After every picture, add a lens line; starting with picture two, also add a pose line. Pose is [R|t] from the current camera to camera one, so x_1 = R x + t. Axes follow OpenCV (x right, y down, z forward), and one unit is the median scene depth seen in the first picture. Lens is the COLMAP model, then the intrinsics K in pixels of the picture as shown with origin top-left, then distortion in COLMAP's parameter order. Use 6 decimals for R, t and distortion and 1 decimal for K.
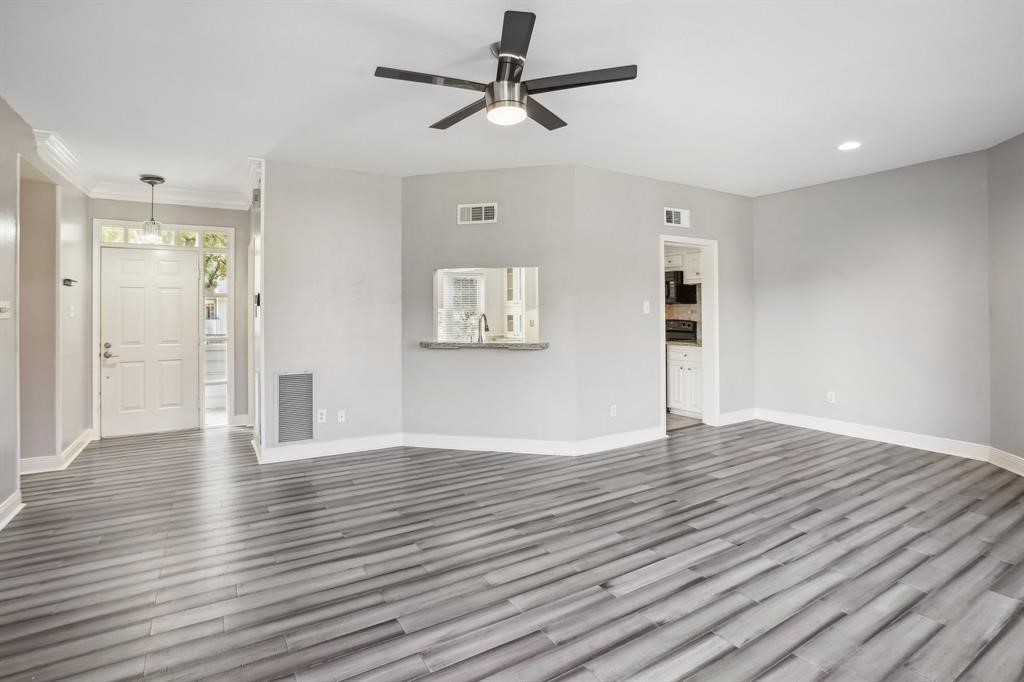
lens RADIAL K [[506.0, 0, 508.0], [0, 506.0, 315.2], [0, 0, 1]] dist [-0.057198, 0.019525]
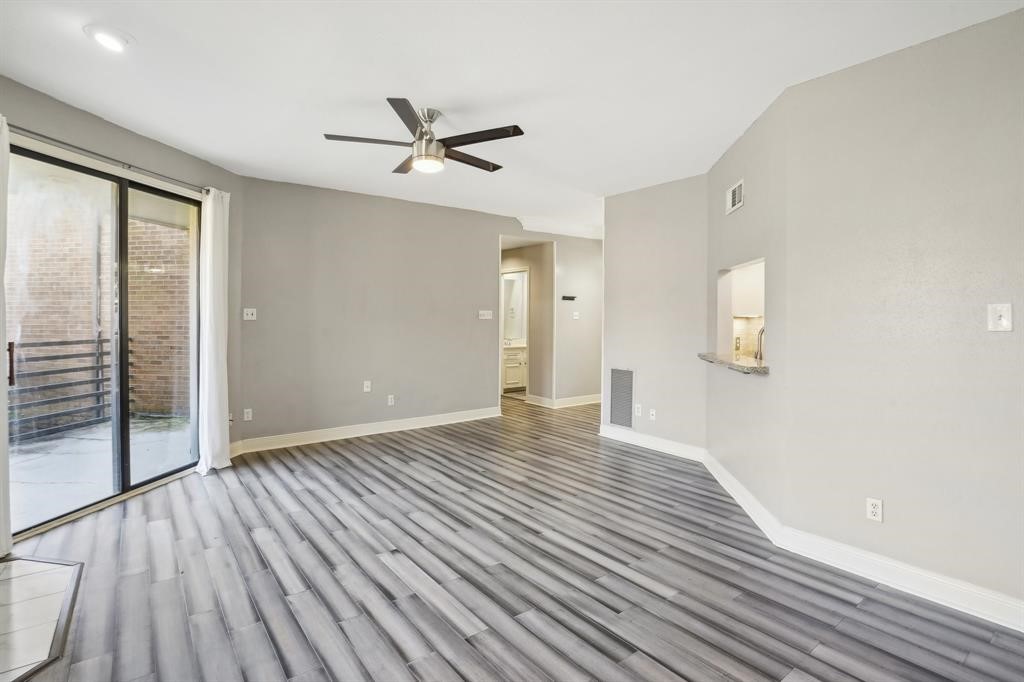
lens RADIAL K [[498.2, 0, 508.3], [0, 498.2, 328.4], [0, 0, 1]] dist [-0.056203, 0.020693]
pose [[0.104565, 0.030839, -0.994040, 1.023172], [-0.009607, 0.999504, 0.029998, -0.020983], [0.994472, 0.006413, 0.104810, 0.848174]]
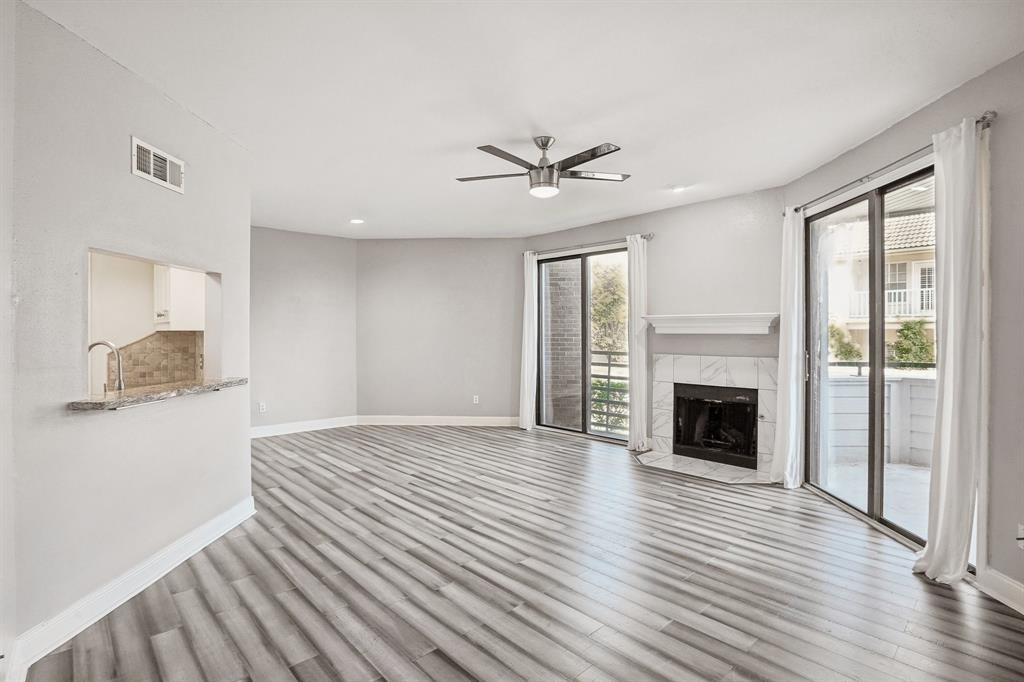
lens RADIAL K [[498.2, 0, 508.3], [0, 498.2, 328.4], [0, 0, 1]] dist [-0.056203, 0.020693]
pose [[-0.201301, 0.012838, 0.979445, -1.050336], [0.007118, 0.999907, -0.011643, -0.011972], [-0.979504, 0.004628, -0.201373, 1.085011]]
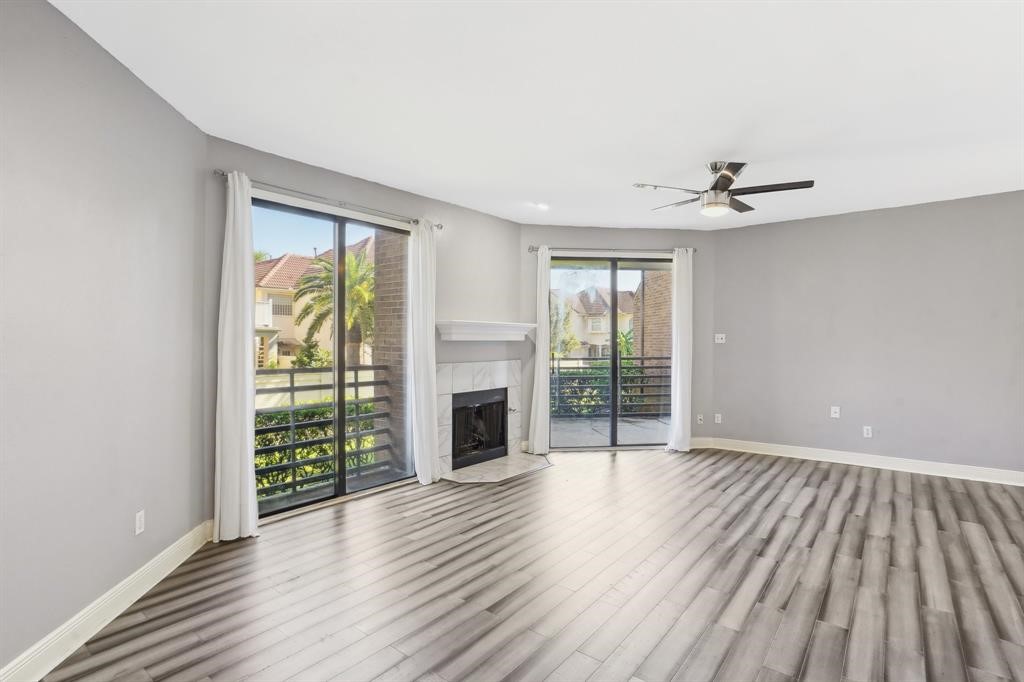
lens RADIAL K [[501.7, 0, 512.0], [0, 501.7, 341.0], [0, 0, 1]] dist [-0.029999, 0.018616]
pose [[-0.936231, 0.006603, -0.351323, 0.870323], [0.004395, 0.999965, 0.007082, -0.019111], [0.351357, 0.005086, -0.936228, 1.735977]]
